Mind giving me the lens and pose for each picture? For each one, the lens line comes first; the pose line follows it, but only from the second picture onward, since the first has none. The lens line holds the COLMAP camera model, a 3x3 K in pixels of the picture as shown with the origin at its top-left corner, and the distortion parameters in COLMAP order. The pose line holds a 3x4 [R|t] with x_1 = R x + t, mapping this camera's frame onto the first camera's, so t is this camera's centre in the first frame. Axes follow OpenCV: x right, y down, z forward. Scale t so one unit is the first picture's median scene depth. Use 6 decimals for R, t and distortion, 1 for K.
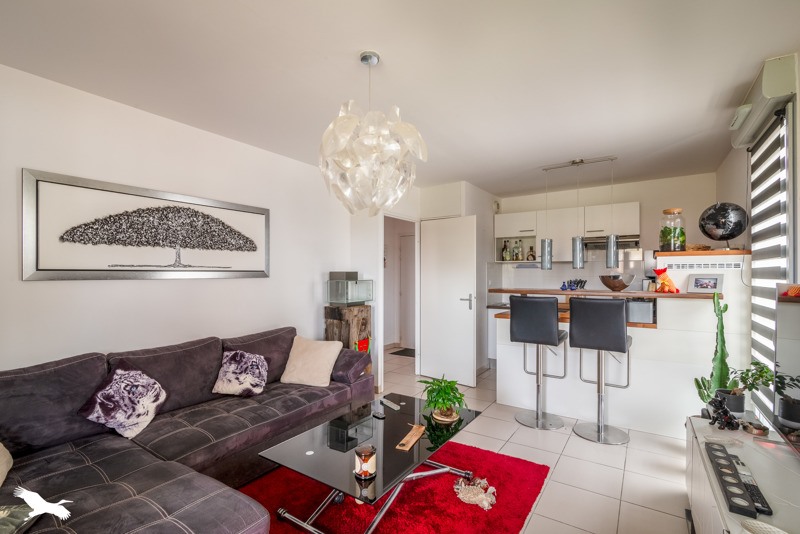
lens RADIAL K [[369.4, 0, 404.1], [0, 369.4, 276.0], [0, 0, 1]] dist [-0.000174, -0.000007]
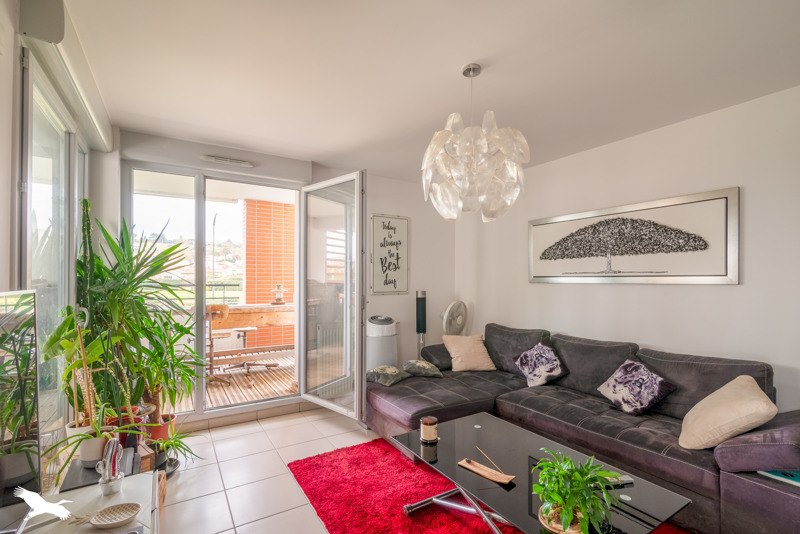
lens RADIAL K [[369.4, 0, 404.1], [0, 369.4, 276.0], [0, 0, 1]] dist [-0.000174, -0.000007]
pose [[-0.409961, -0.010140, -0.912047, 0.670733], [-0.007511, 0.999942, -0.007740, -0.001942], [0.912072, 0.003678, -0.410013, 0.898322]]
